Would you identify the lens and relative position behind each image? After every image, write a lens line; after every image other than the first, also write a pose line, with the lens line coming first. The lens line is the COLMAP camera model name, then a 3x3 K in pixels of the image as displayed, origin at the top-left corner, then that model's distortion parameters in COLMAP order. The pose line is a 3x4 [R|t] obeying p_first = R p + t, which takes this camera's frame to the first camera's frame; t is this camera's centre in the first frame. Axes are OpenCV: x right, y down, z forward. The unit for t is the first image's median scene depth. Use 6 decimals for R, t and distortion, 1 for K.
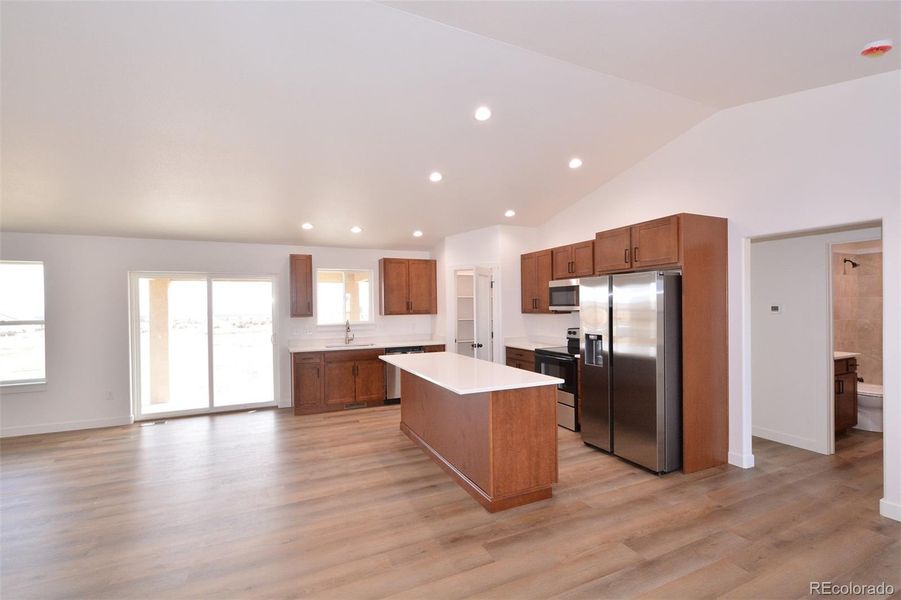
lens RADIAL K [[393.9, 0, 448.1], [0, 393.9, 307.5], [0, 0, 1]] dist [0.005356, -0.004767]
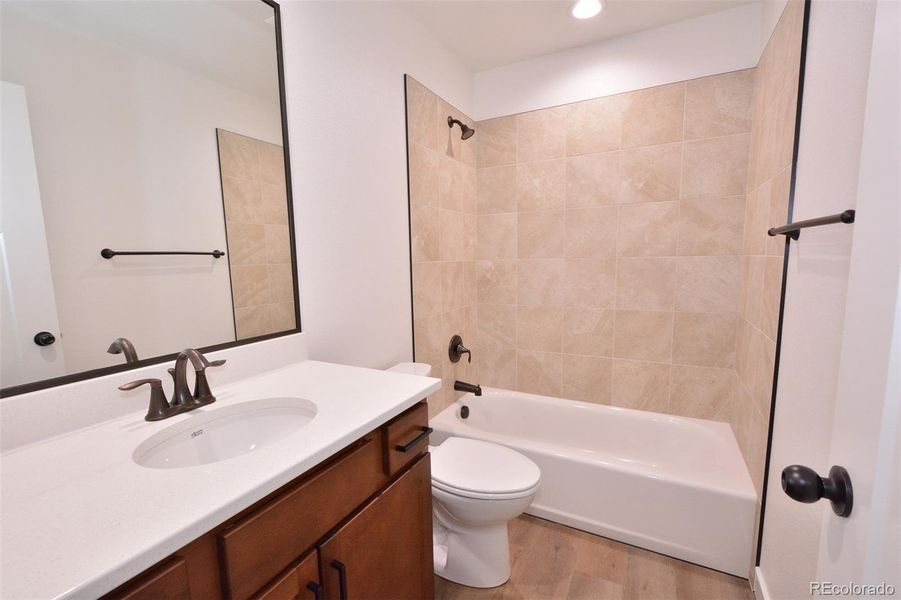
lens RADIAL K [[393.9, 0, 442.3], [0, 393.9, 305.4], [0, 0, 1]] dist [0.005356, -0.004767]
pose [[0.801456, -0.082450, 0.592342, 0.811591], [0.015296, 0.992953, 0.117516, 0.030252], [-0.597857, -0.085124, 0.797070, 0.720020]]
